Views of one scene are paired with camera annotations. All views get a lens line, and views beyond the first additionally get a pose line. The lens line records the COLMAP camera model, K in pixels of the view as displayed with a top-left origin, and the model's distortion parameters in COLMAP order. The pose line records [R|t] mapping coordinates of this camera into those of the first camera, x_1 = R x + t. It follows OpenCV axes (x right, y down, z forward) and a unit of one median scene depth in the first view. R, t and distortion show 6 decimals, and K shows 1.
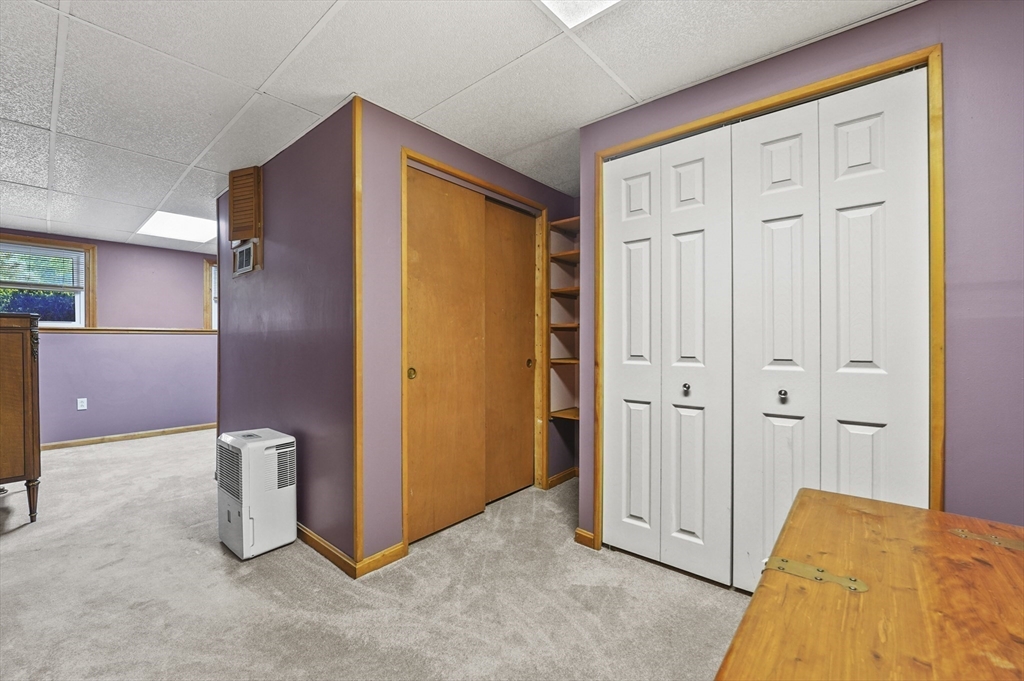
lens RADIAL K [[420.5, 0, 512.7], [0, 420.5, 343.1], [0, 0, 1]] dist [-0.010116, -0.001806]
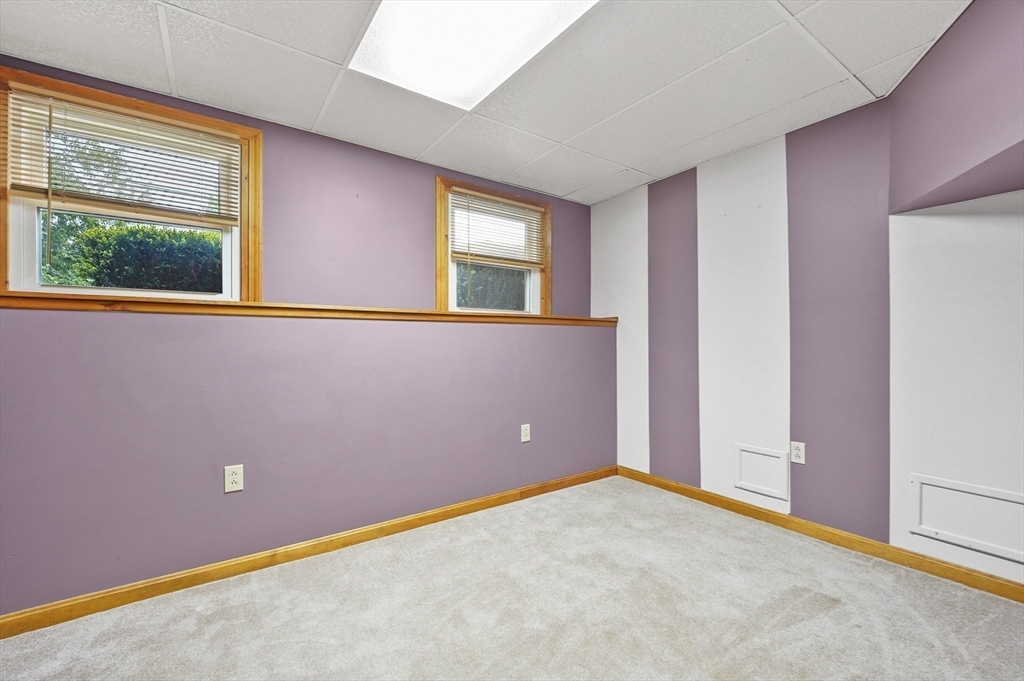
lens RADIAL K [[420.5, 0, 509.8], [0, 420.5, 340.4], [0, 0, 1]] dist [-0.010116, -0.001806]
pose [[0.975786, -0.003255, -0.218705, -0.630978], [0.000843, 0.999938, -0.011117, 0.008581], [0.218728, 0.010663, 0.975728, 0.606853]]
